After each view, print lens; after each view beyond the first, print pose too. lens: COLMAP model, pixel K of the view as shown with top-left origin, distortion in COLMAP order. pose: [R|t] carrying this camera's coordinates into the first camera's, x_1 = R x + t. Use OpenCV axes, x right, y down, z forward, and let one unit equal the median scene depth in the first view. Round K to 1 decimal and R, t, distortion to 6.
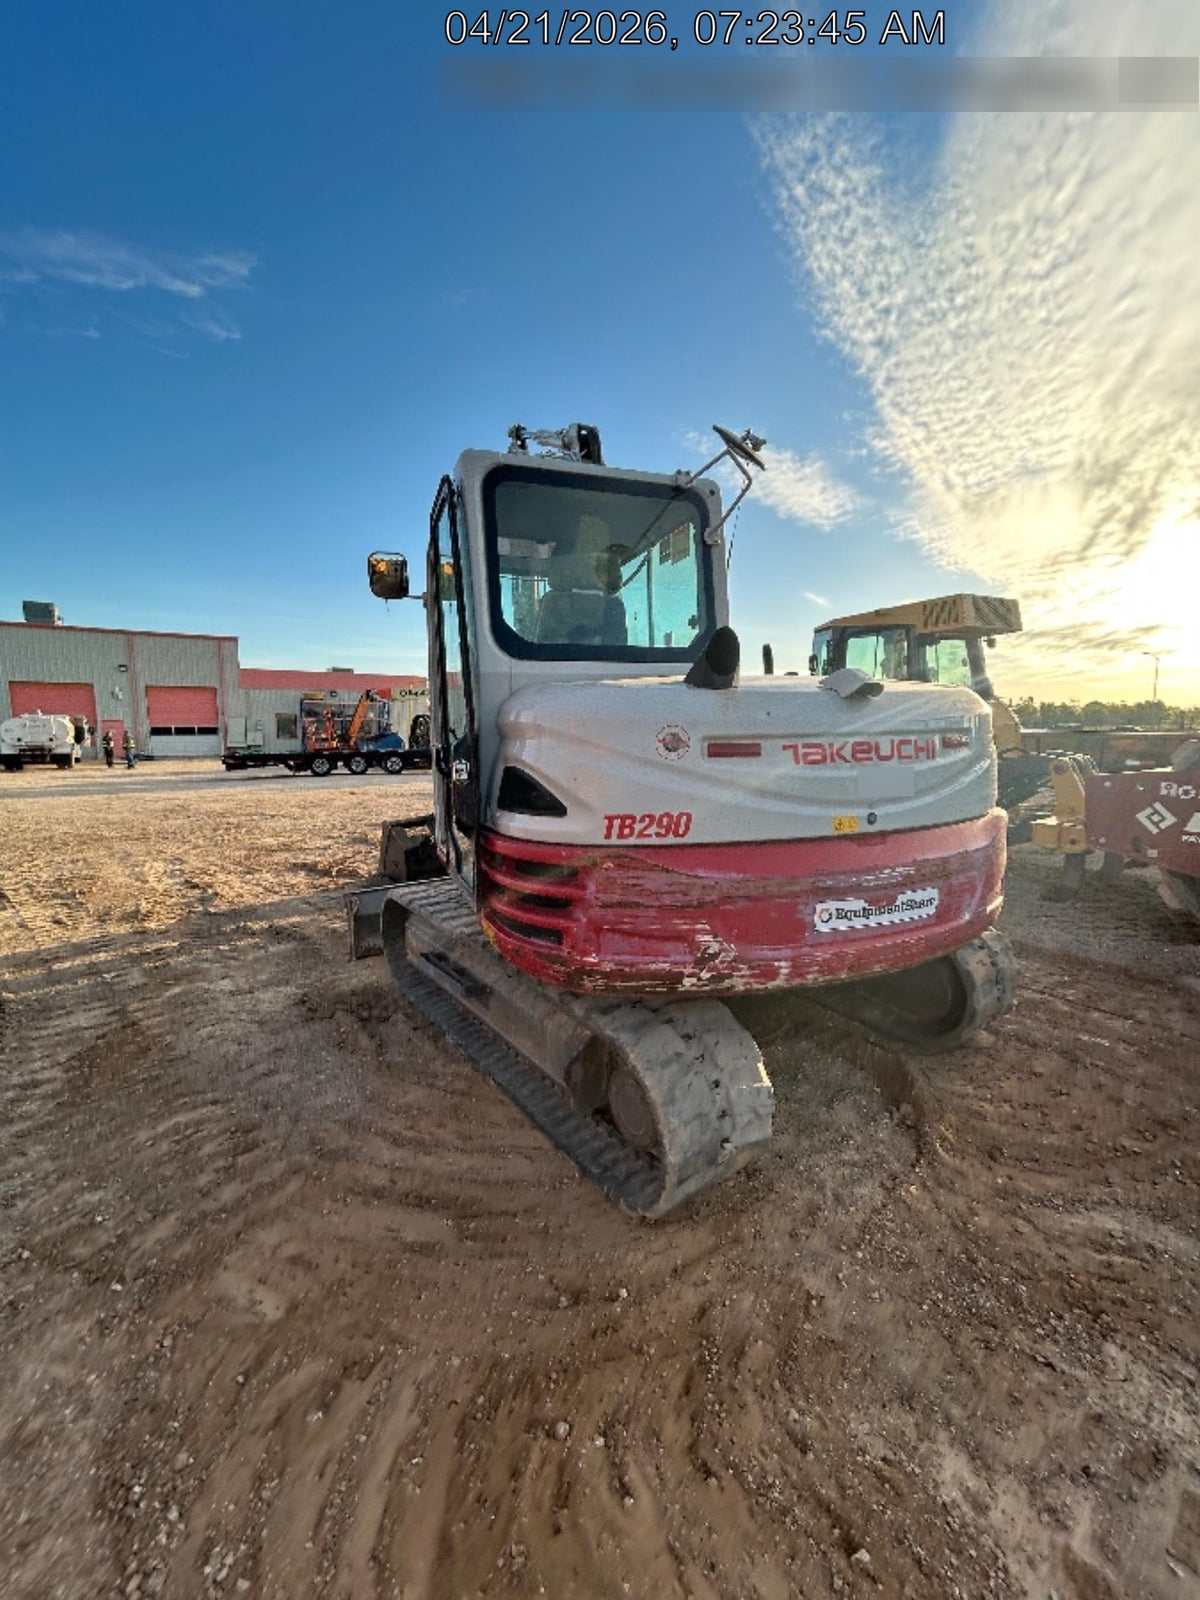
lens RADIAL K [[650.4, 0, 587.5], [0, 650.4, 810.9], [0, 0, 1]] dist [-0.001606, -0.000124]
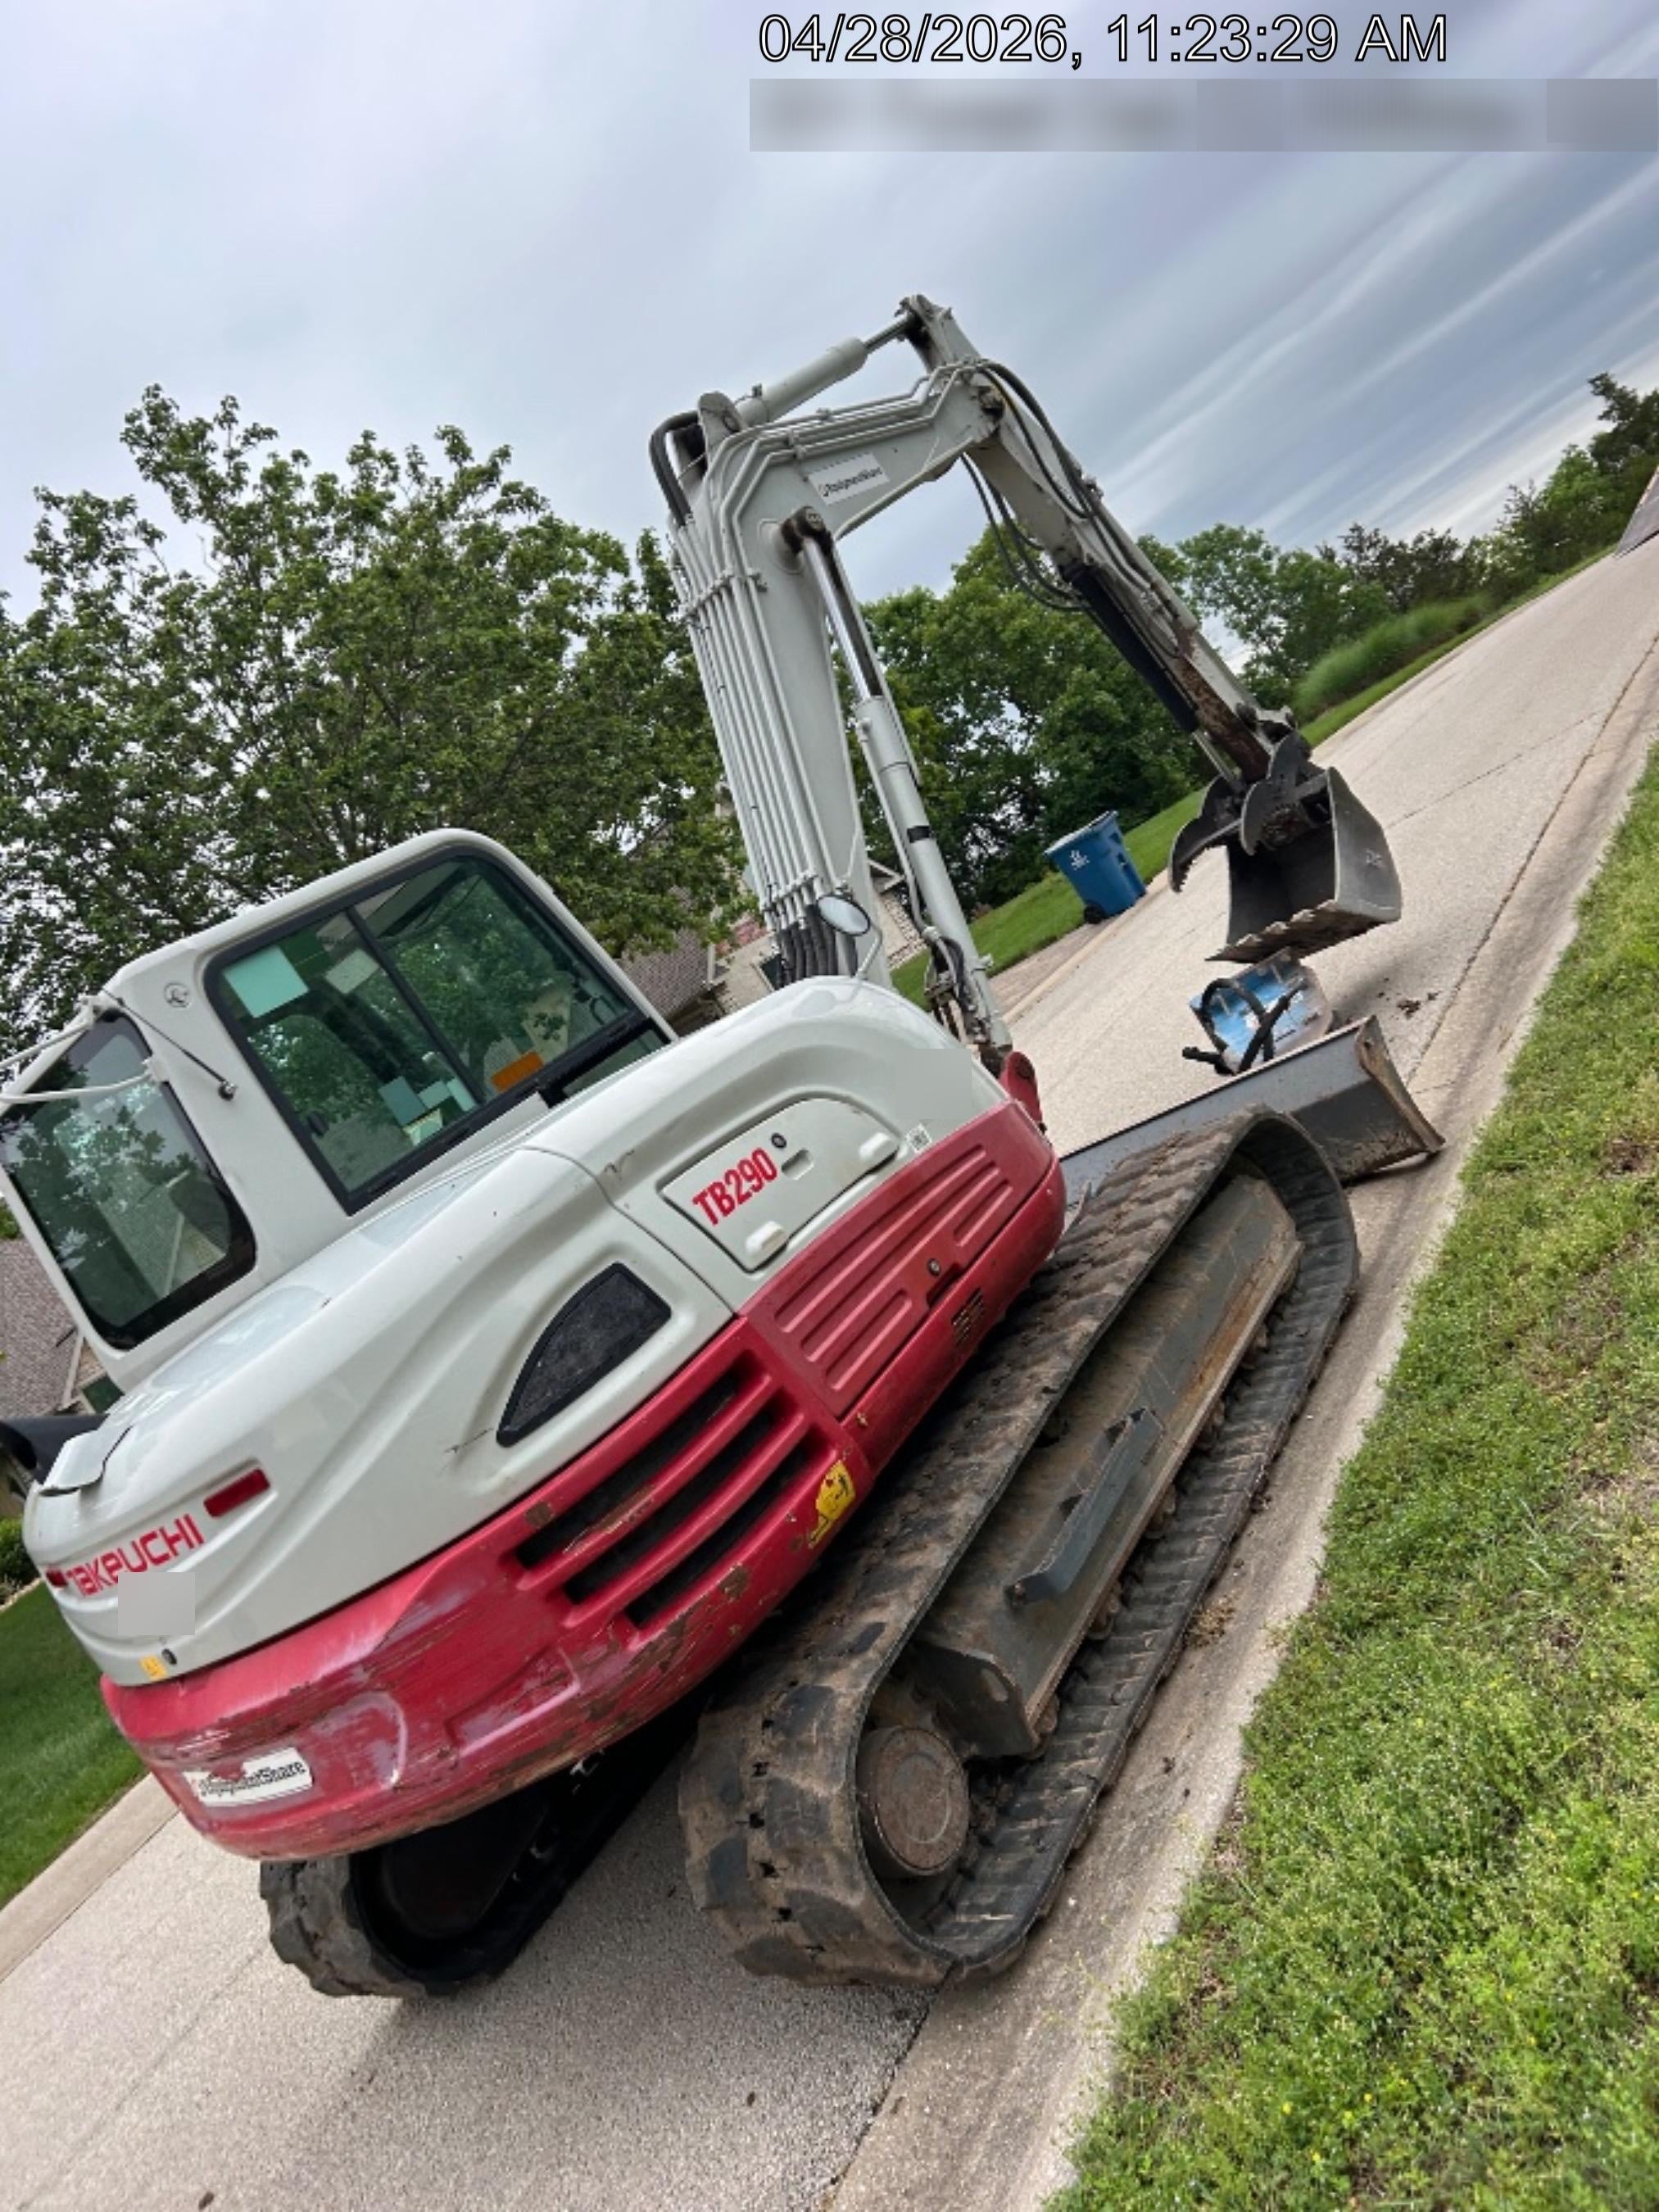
lens RADIAL K [[1633.1, 0, 829.5], [0, 1633.1, 1106.0], [0, 0, 1]] dist [0.085252, -0.100528]
pose [[0.463745, -0.162267, -0.870982, 2.272484], [0.454602, 0.887384, 0.076725, -0.303413], [0.760446, -0.431531, 0.485287, 0.944615]]
